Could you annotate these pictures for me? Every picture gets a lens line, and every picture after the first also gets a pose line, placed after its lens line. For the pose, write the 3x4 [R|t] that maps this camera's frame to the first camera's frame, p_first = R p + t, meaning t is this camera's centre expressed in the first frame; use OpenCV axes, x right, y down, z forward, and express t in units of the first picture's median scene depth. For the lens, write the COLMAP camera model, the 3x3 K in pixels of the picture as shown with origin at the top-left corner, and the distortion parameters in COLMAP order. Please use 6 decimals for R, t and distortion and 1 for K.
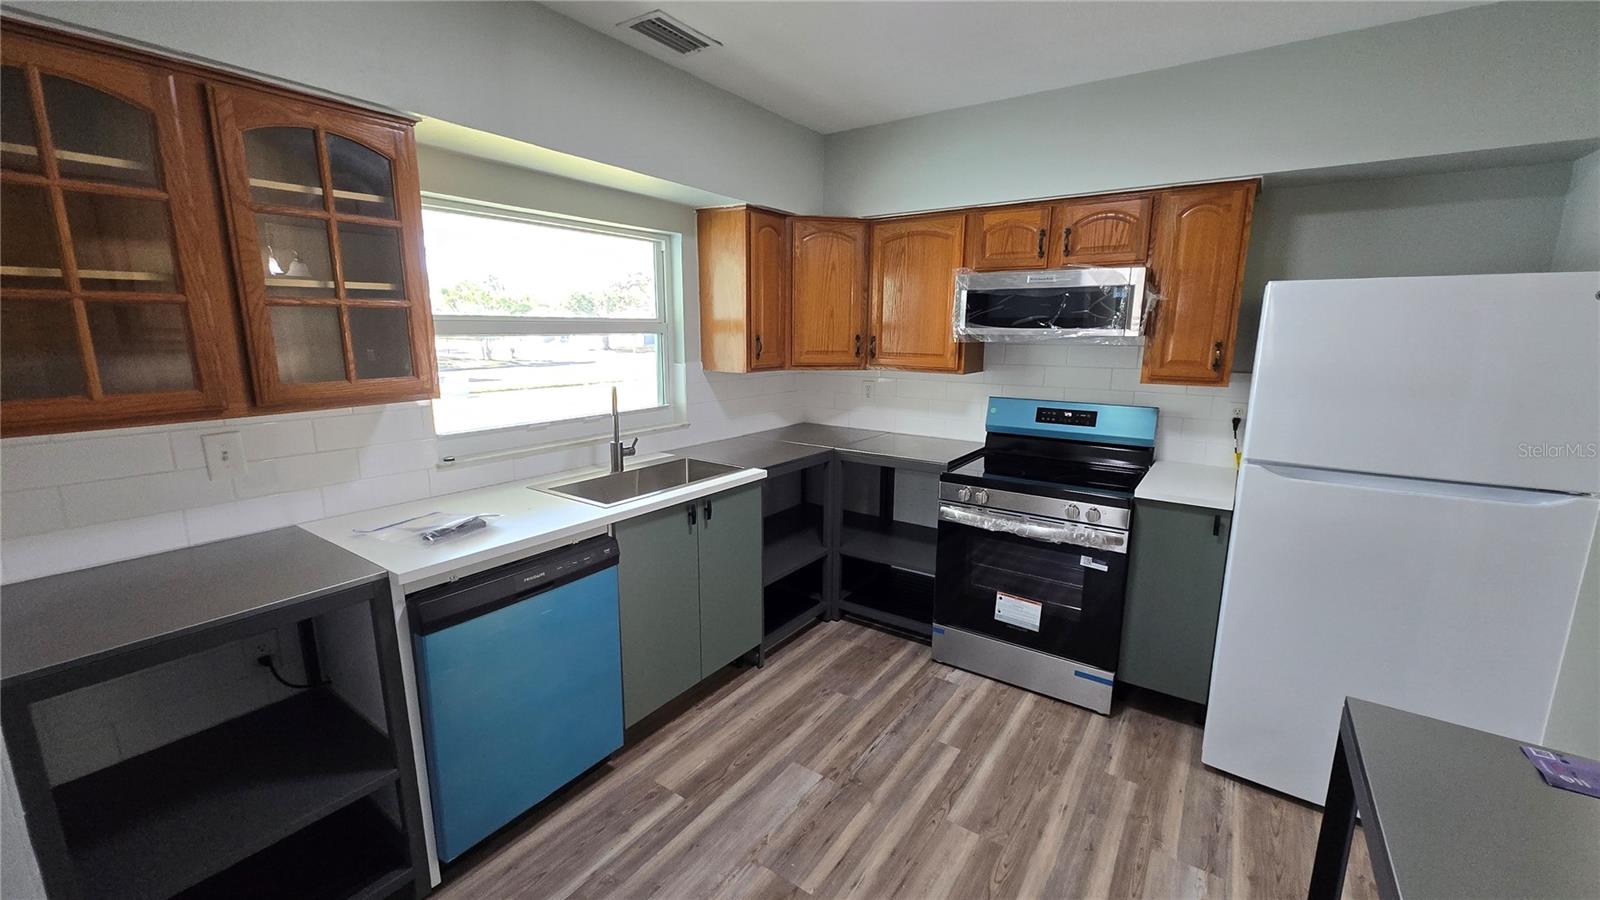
lens RADIAL K [[632.6, 0, 800.0], [0, 632.6, 450.0], [0, 0, 1]] dist [0.000798, -0.000014]
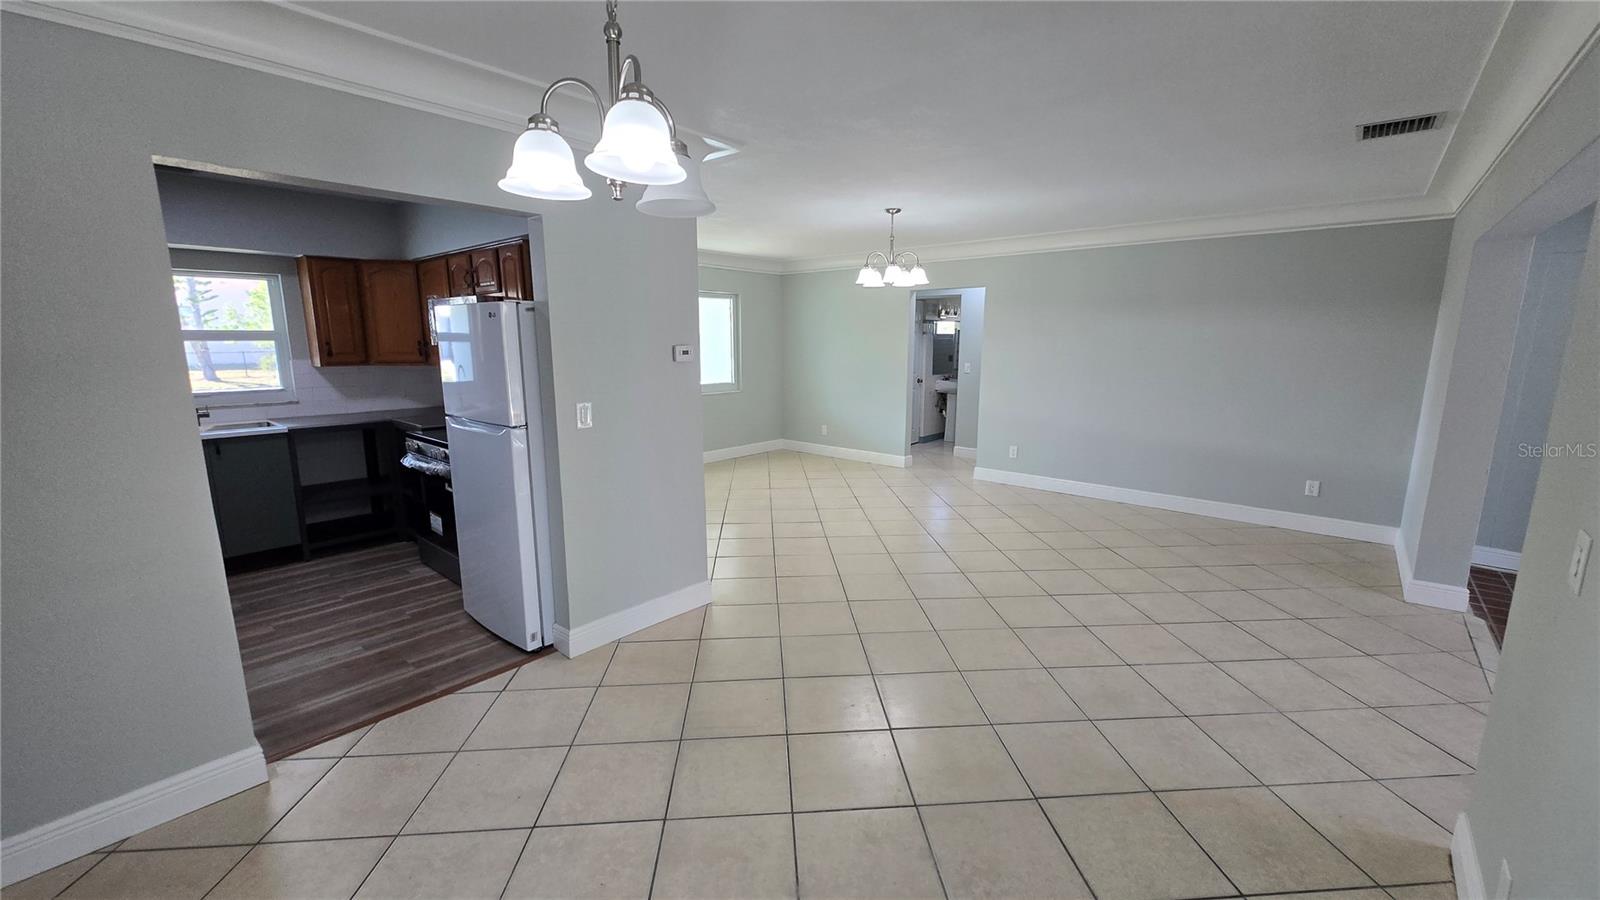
lens RADIAL K [[627.1, 0, 800.0], [0, 627.1, 450.0], [0, 0, 1]] dist [0.002005, 0.000368]
pose [[0.995157, 0.019232, -0.096397, 1.236925], [-0.020286, 0.999744, -0.009973, 0.070204], [0.096181, 0.011880, 0.995293, -0.376573]]
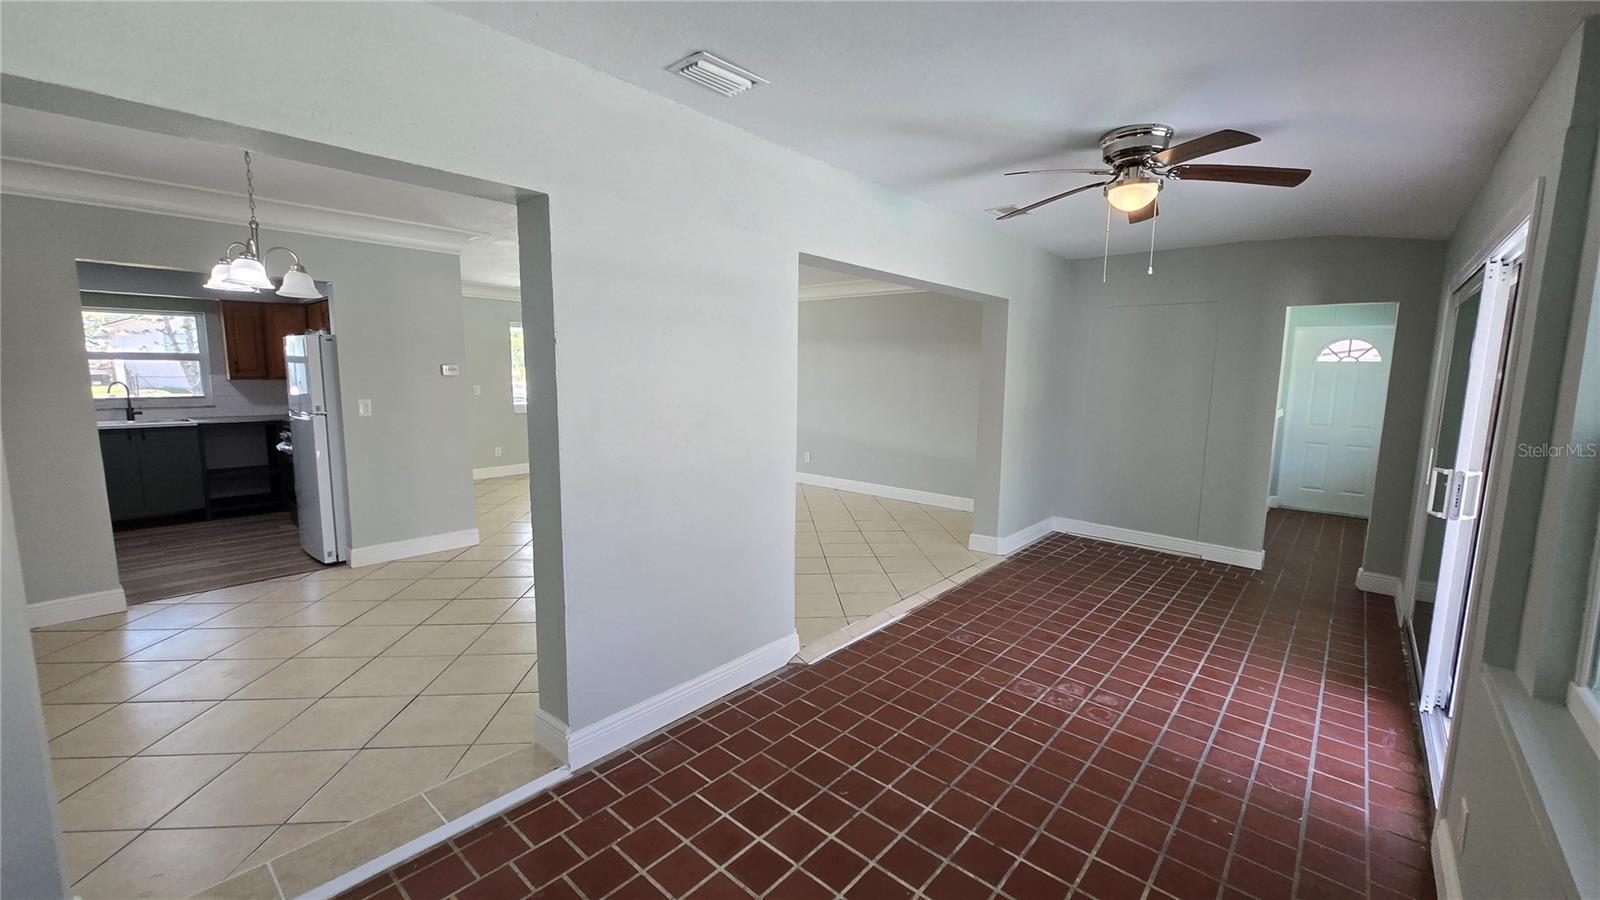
lens RADIAL K [[632.6, 0, 800.0], [0, 632.6, 450.0], [0, 0, 1]] dist [0.000798, -0.000014]
pose [[0.994629, 0.024059, -0.100665, 2.025753], [-0.030208, 0.997740, -0.060012, 0.176754], [0.098994, 0.062730, 0.993109, -0.854216]]
